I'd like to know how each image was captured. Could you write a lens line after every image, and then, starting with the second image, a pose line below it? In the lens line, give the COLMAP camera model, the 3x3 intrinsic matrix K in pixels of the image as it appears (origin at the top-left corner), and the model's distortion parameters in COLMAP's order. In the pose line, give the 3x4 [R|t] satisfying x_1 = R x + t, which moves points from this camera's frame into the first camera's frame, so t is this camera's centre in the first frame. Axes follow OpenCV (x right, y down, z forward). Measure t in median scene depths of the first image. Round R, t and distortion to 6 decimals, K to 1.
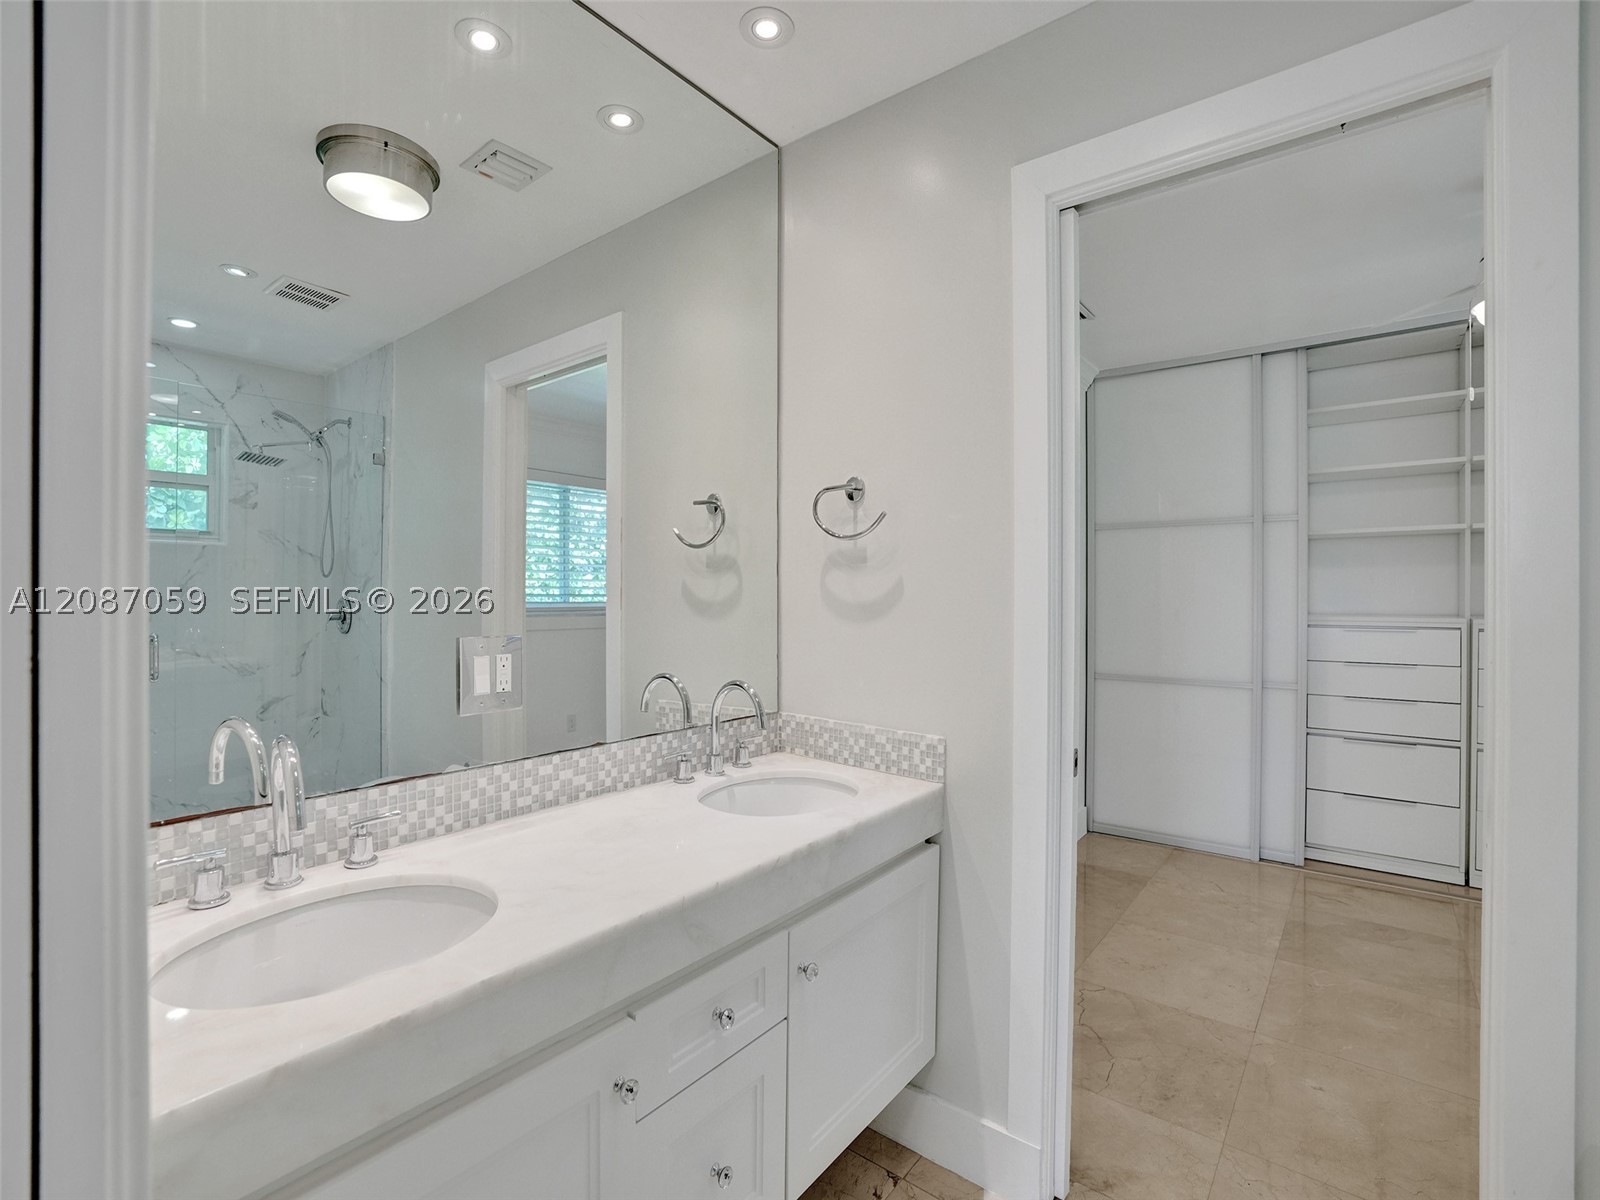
lens RADIAL K [[746.7, 0, 790.7], [0, 746.7, 594.1], [0, 0, 1]] dist [-0.052210, 0.018450]
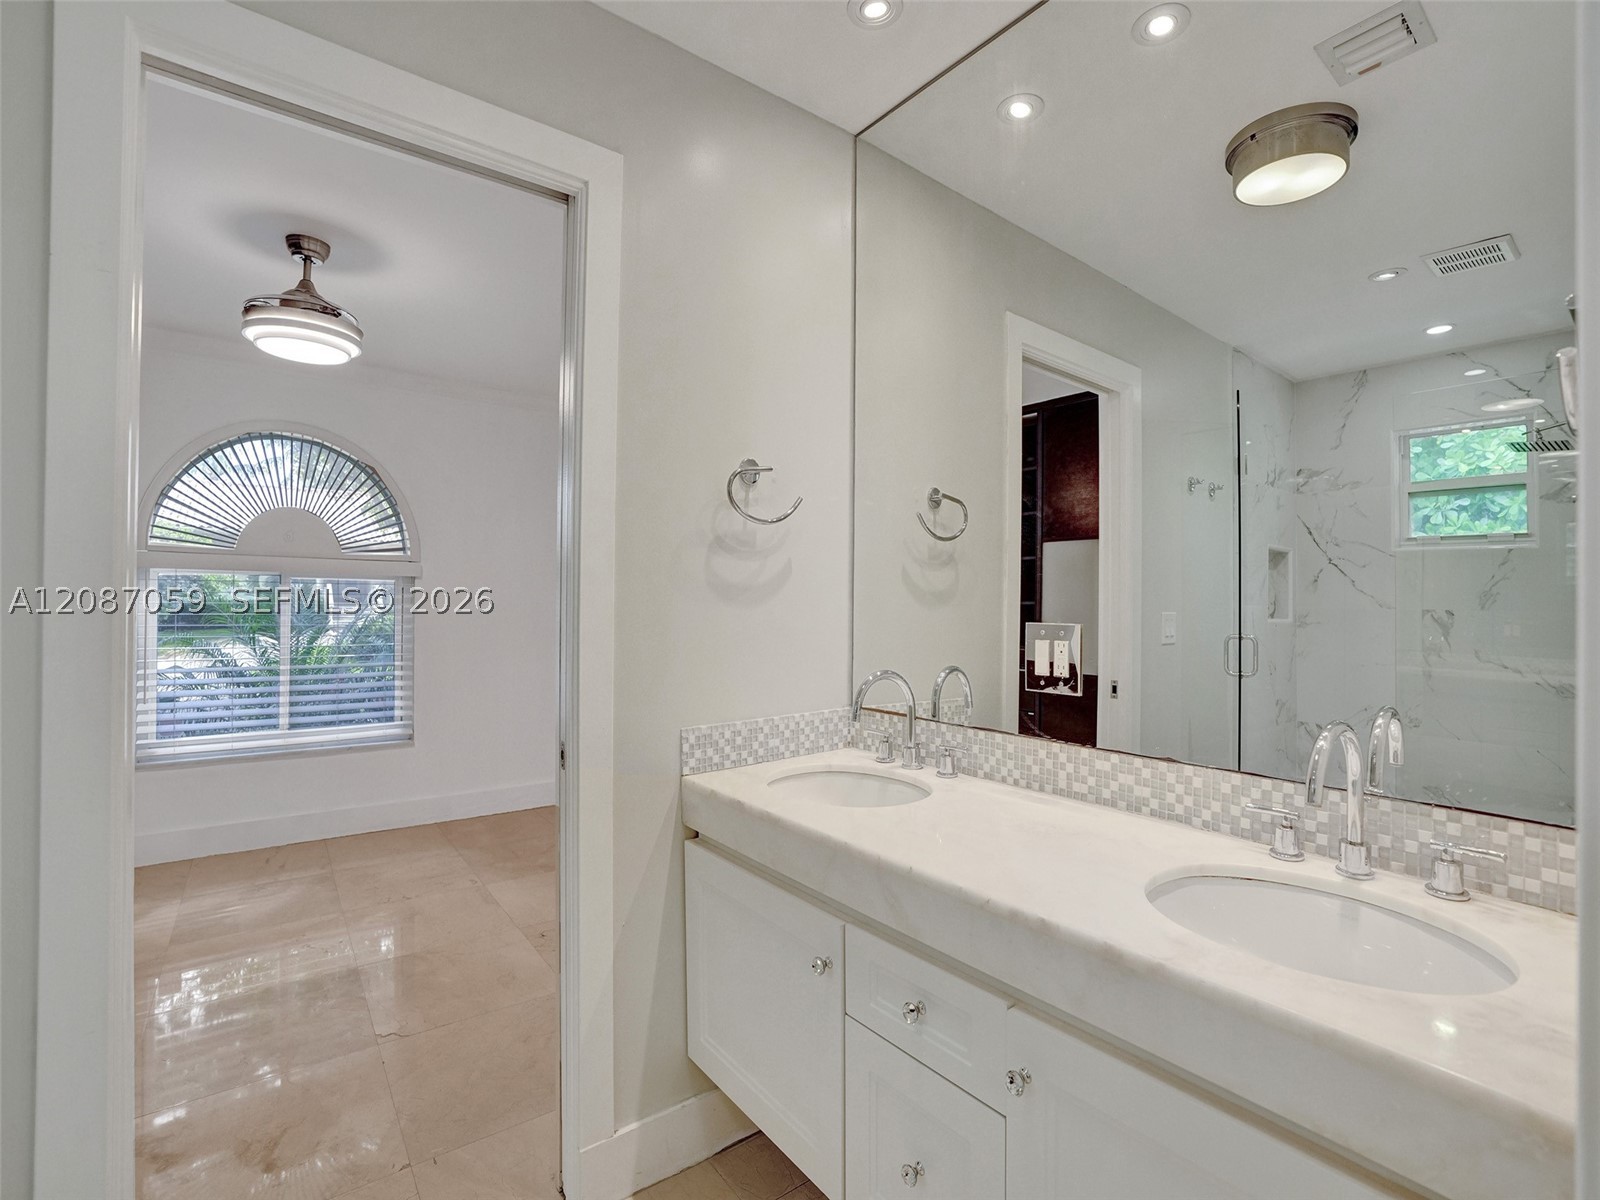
lens RADIAL K [[746.7, 0, 820.3], [0, 746.7, 593.2], [0, 0, 1]] dist [-0.052210, 0.018450]
pose [[-0.209785, -0.015921, -0.977618, 0.315732], [-0.011056, 0.999842, -0.013911, 0.013481], [0.977685, 0.007890, -0.209928, 0.380651]]
